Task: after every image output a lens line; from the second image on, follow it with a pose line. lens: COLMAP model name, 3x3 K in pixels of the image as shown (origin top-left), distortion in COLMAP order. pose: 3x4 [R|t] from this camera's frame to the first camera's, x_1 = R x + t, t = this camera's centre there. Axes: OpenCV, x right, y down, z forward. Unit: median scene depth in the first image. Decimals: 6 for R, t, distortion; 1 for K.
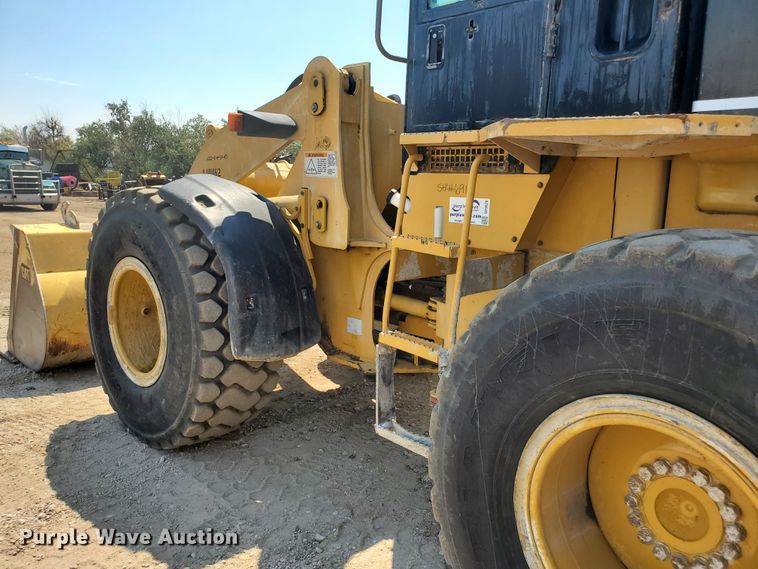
lens RADIAL K [[605.3, 0, 374.6], [0, 605.3, 283.8], [0, 0, 1]] dist [0.021005, -0.016197]
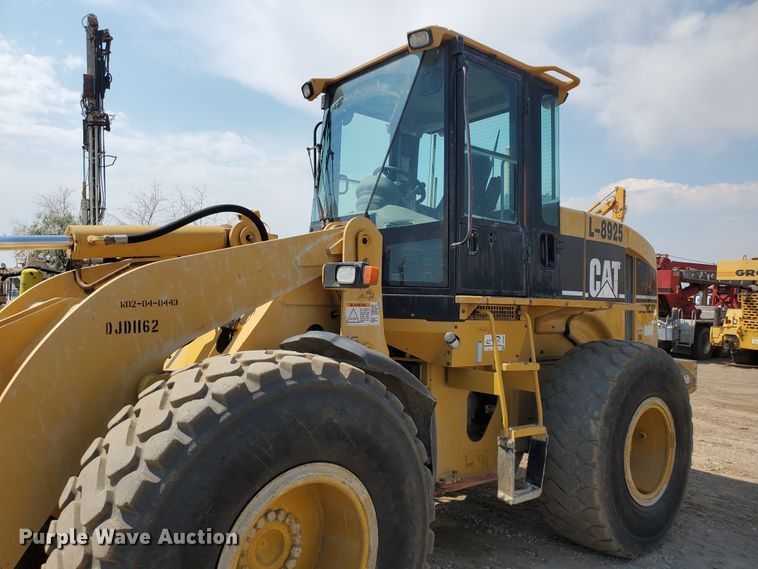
lens RADIAL K [[604.3, 0, 379.0], [0, 604.3, 284.5], [0, 0, 1]] dist [0.006119, 0.005451]
pose [[0.037411, 0.003403, 0.999294, -1.169455], [0.150379, 0.988588, -0.008996, -0.243355], [-0.987920, 0.150609, 0.036472, 0.965869]]
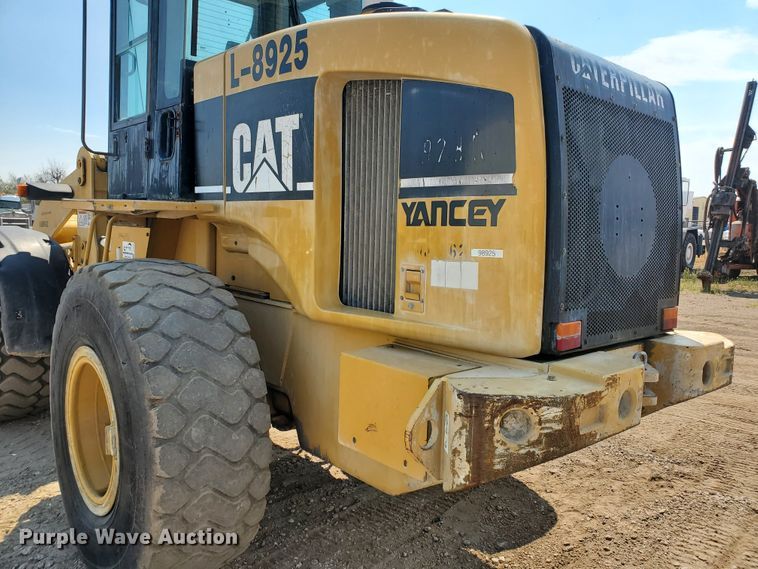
lens RADIAL K [[591.1, 0, 419.3], [0, 591.1, 273.8], [0, 0, 1]] dist [0.007409, -0.007574]
pose [[0.999648, -0.006564, 0.025715, 0.692896], [0.008698, 0.996449, -0.083753, 0.059602], [-0.025074, 0.083948, 0.996155, -0.418851]]
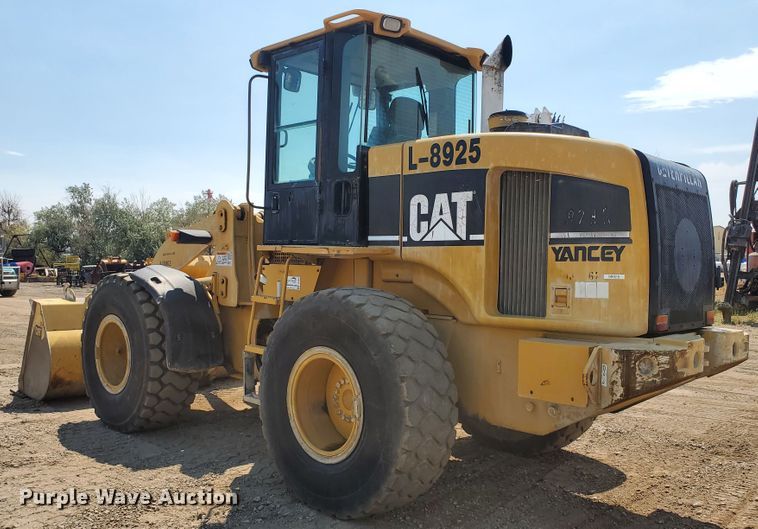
lens RADIAL K [[688.3, 0, 399.3], [0, 688.3, 280.3], [0, 0, 1]] dist [0.206499, -0.654900]
pose [[0.998769, -0.018567, 0.045999, 0.334176], [0.024702, 0.990313, -0.136639, 0.156122], [-0.043016, 0.137607, 0.989552, -1.037069]]
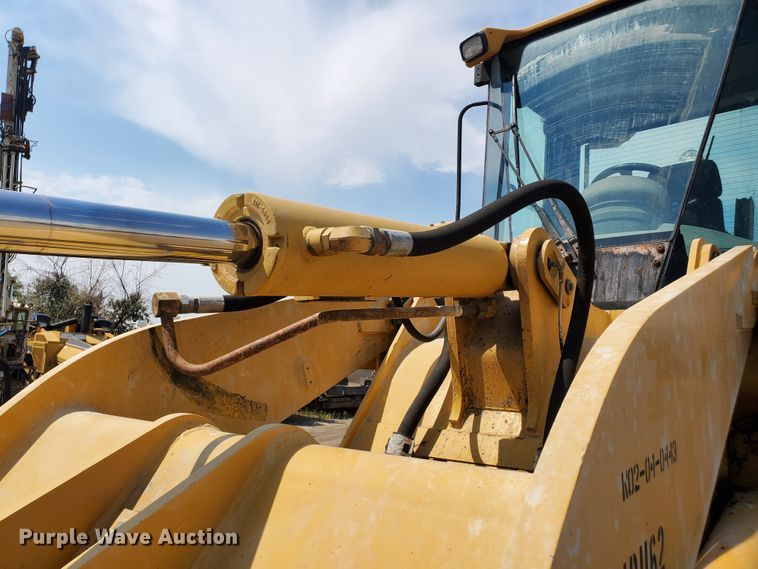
lens RADIAL K [[604.3, 0, 379.0], [0, 604.3, 284.5], [0, 0, 1]] dist [0.006119, 0.005451]
pose [[-0.107845, 0.098053, 0.989321, -0.560187], [0.130634, 0.987894, -0.083671, -0.333058], [-0.985548, 0.120216, -0.119349, 1.430374]]
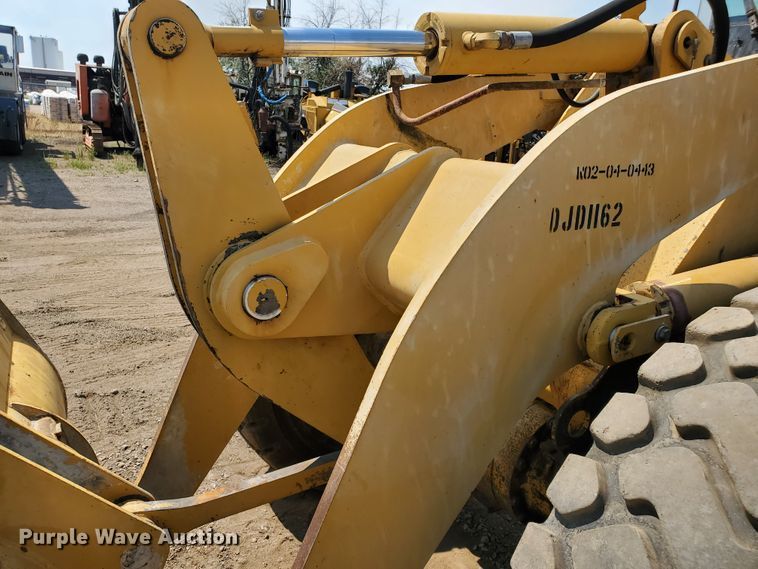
lens RADIAL K [[631.7, 0, 379.0], [0, 631.7, 284.5], [0, 0, 1]] dist [0.017487, -0.000283]
pose [[0.289843, -0.246213, 0.924862, -0.827969], [0.103207, 0.968749, 0.225552, -0.313452], [-0.951493, 0.030078, 0.306196, 1.338494]]
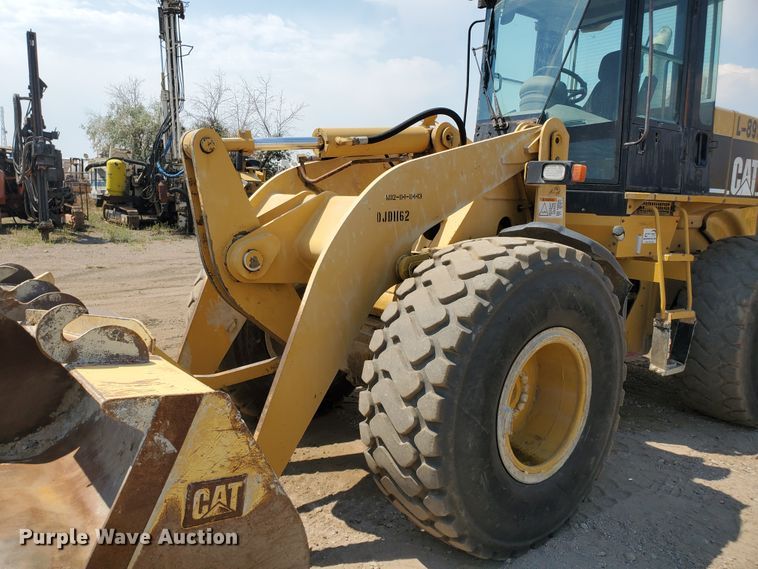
lens RADIAL K [[605.3, 0, 374.6], [0, 605.3, 283.8], [0, 0, 1]] dist [0.021005, -0.016197]
pose [[0.118332, -0.166518, 0.978912, -1.358262], [0.138499, 0.978970, 0.149786, -0.287979], [-0.983268, 0.117854, 0.138906, 1.239839]]
